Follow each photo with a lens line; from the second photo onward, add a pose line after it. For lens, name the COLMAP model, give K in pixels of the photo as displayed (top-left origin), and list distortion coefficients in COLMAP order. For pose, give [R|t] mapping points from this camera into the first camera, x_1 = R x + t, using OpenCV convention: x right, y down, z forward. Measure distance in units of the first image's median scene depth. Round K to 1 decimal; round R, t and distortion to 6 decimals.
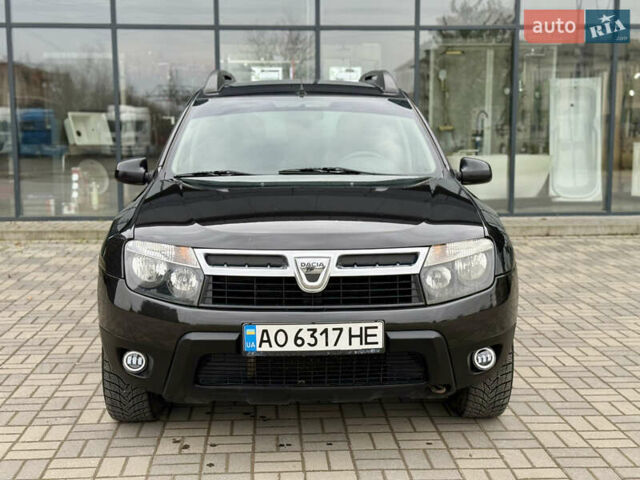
lens RADIAL K [[883.7, 0, 311.3], [0, 883.7, 238.9], [0, 0, 1]] dist [0.108947, -0.051958]
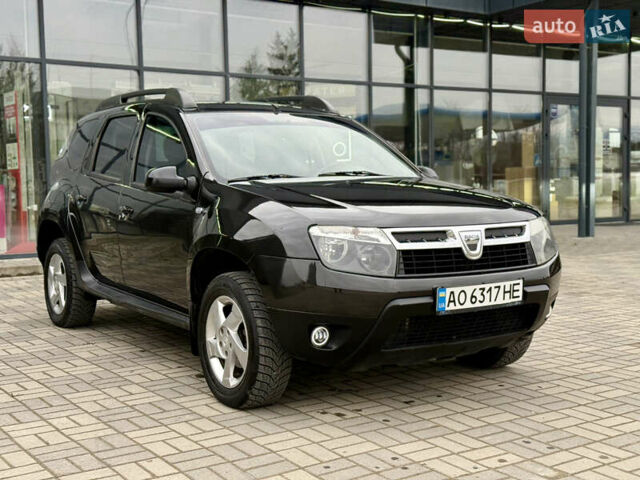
lens RADIAL K [[883.7, 0, 311.3], [0, 883.7, 238.9], [0, 0, 1]] dist [0.108947, -0.051958]
pose [[0.859684, -0.042194, 0.509080, -0.809123], [0.073760, 0.996392, -0.041975, 0.066915], [-0.505473, 0.073635, 0.859695, 0.060403]]
